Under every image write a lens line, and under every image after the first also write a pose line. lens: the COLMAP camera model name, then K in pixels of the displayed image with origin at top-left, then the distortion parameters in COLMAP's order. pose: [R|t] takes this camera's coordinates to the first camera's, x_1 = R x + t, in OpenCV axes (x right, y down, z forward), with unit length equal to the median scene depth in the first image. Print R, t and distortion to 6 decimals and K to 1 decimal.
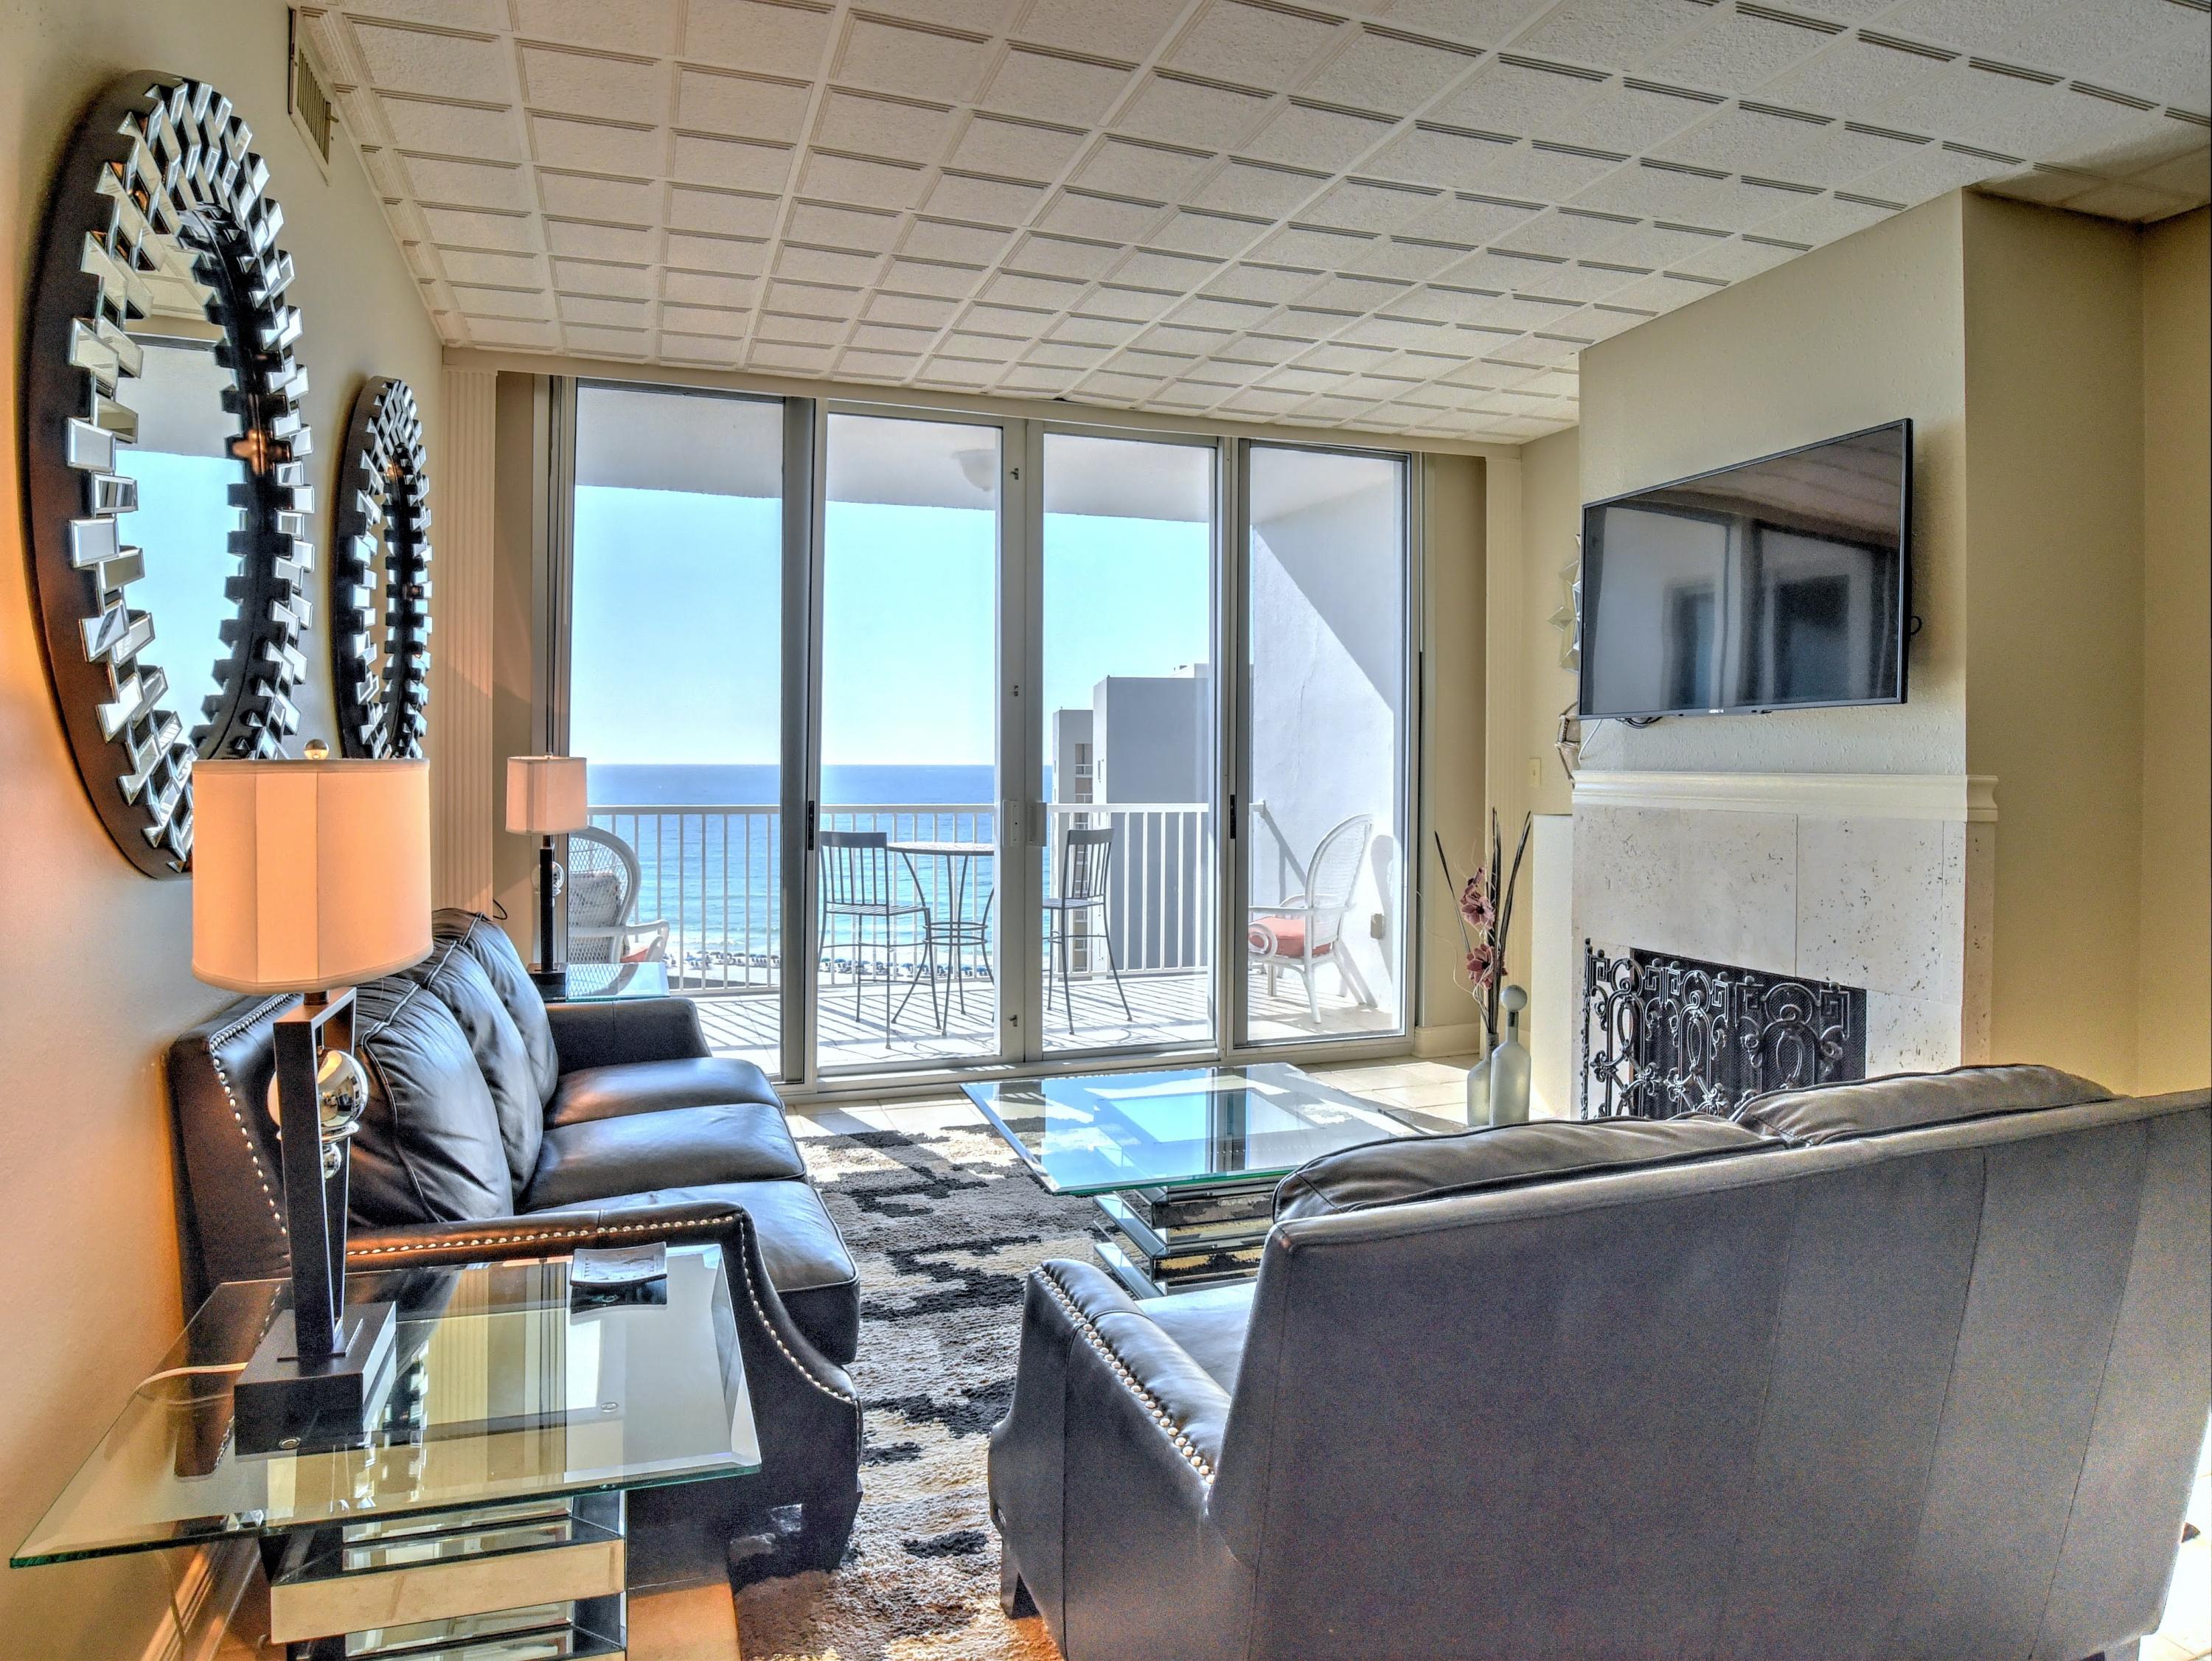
lens RADIAL K [[1390.9, 0, 1074.7], [0, 1390.9, 769.1], [0, 0, 1]] dist [-0.058749, 0.004582]
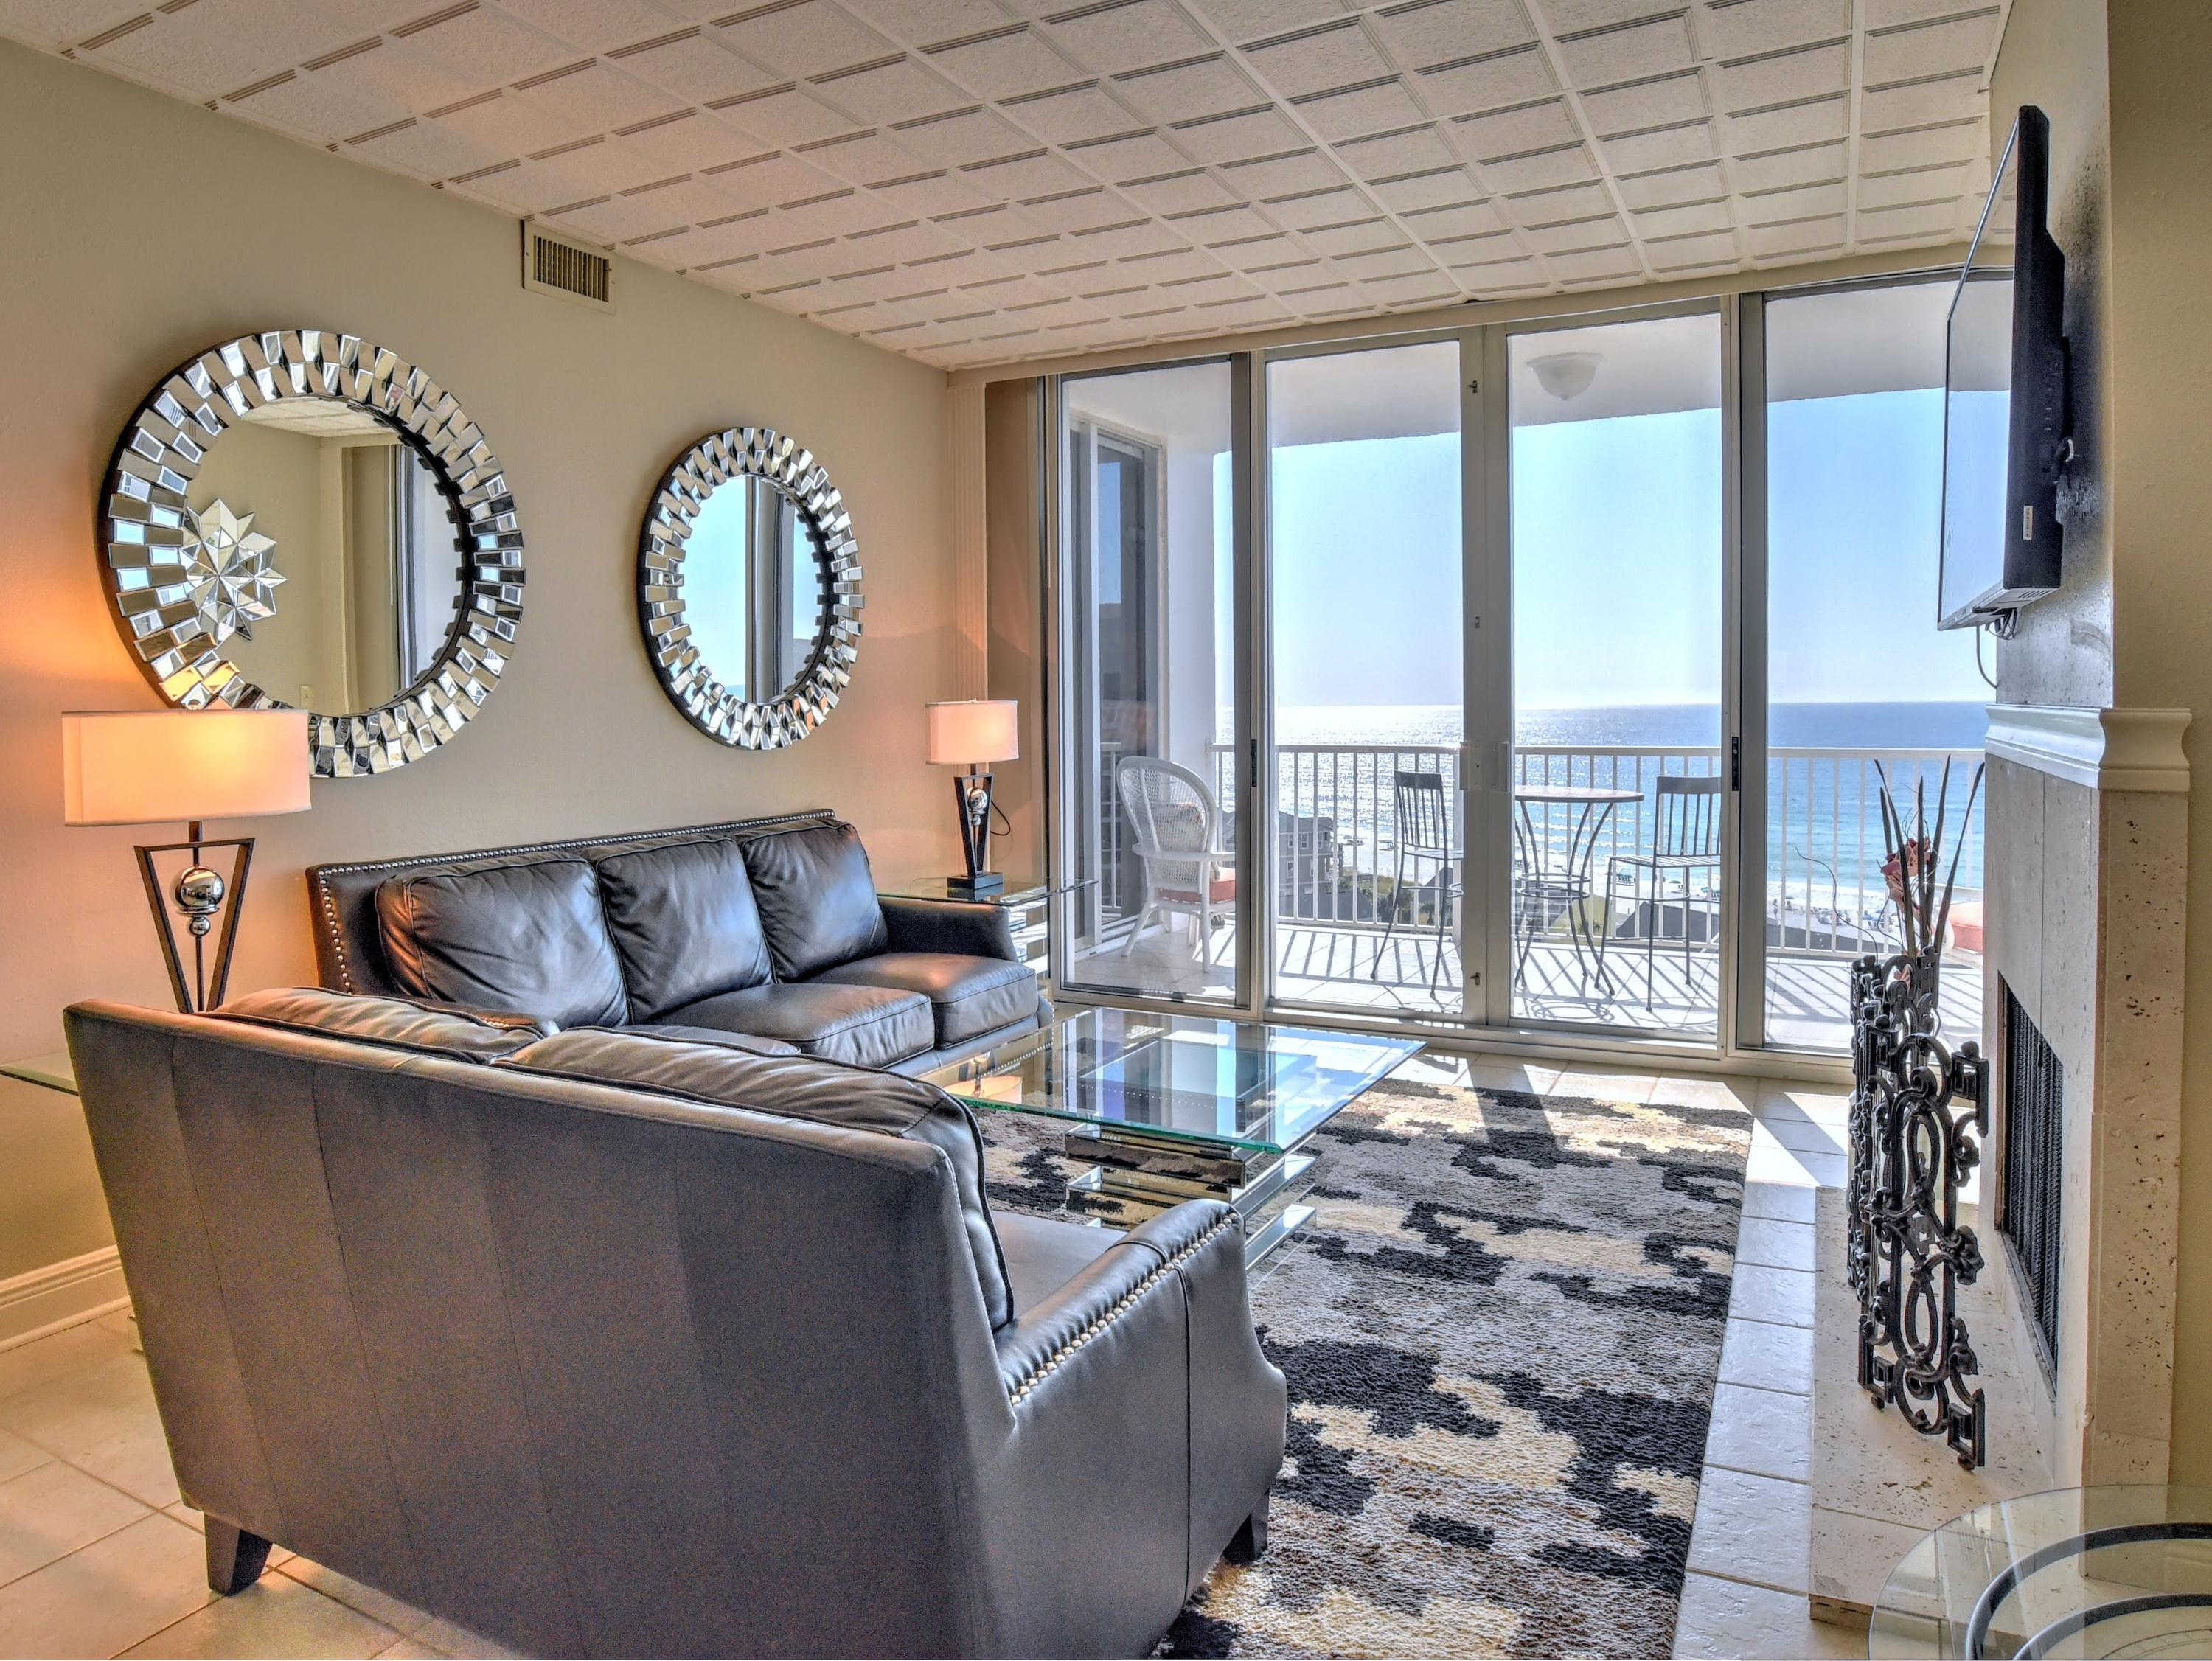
lens RADIAL K [[1390.9, 0, 1045.6], [0, 1390.9, 742.2], [0, 0, 1]] dist [-0.058749, 0.004582]
pose [[0.681865, 0.010324, -0.731405, 0.434842], [0.008485, 0.999721, 0.022022, 0.000600], [0.731429, -0.021221, 0.681587, 0.163442]]
